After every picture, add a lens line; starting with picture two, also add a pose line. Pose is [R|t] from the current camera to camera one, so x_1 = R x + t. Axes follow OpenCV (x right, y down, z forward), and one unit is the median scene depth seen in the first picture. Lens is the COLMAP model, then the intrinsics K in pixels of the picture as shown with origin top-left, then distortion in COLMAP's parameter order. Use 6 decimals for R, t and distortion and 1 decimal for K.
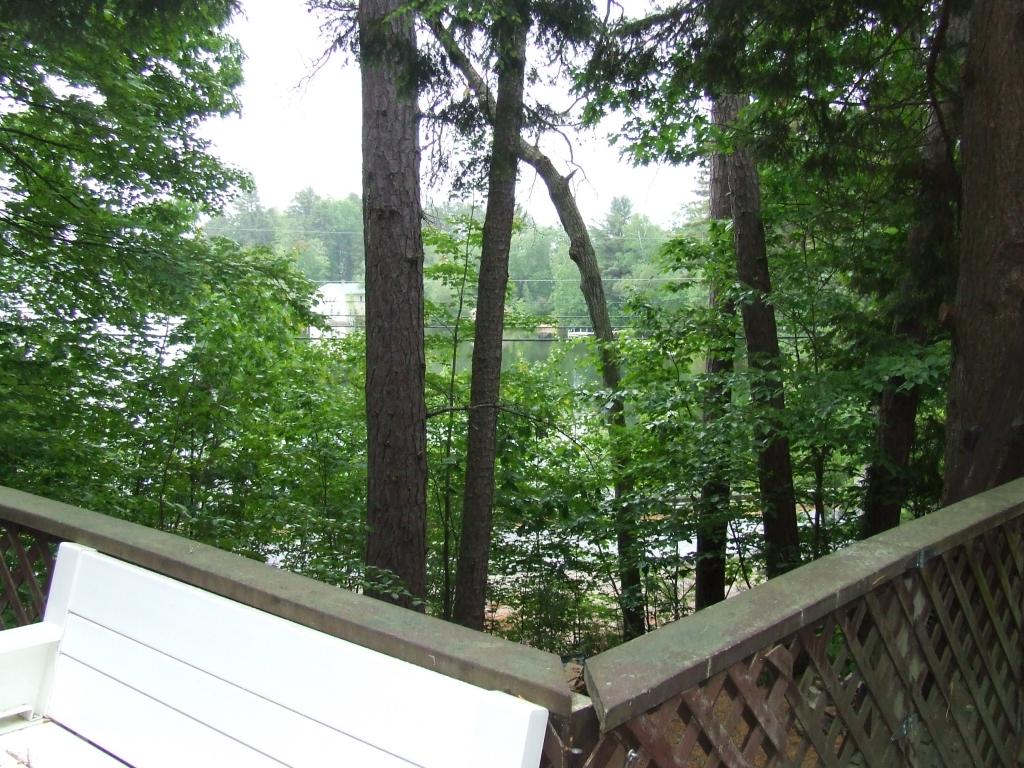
lens RADIAL K [[1119.3, 0, 513.4], [0, 1119.3, 365.9], [0, 0, 1]] dist [-0.112028, 0.166395]
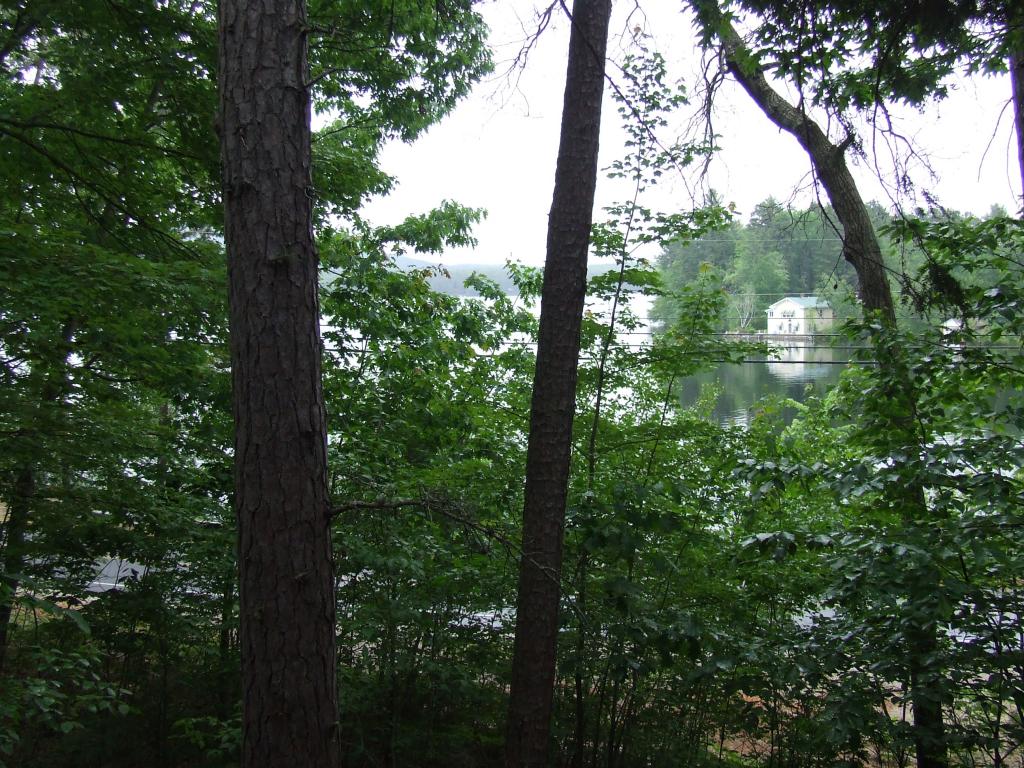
lens RADIAL K [[1119.3, 0, 513.4], [0, 1119.3, 365.9], [0, 0, 1]] dist [-0.112028, 0.166395]
pose [[0.911822, 0.004104, -0.410565, 0.136587], [-0.009530, 0.999892, -0.011170, -0.015950], [0.410475, 0.014098, 0.911763, 0.242087]]
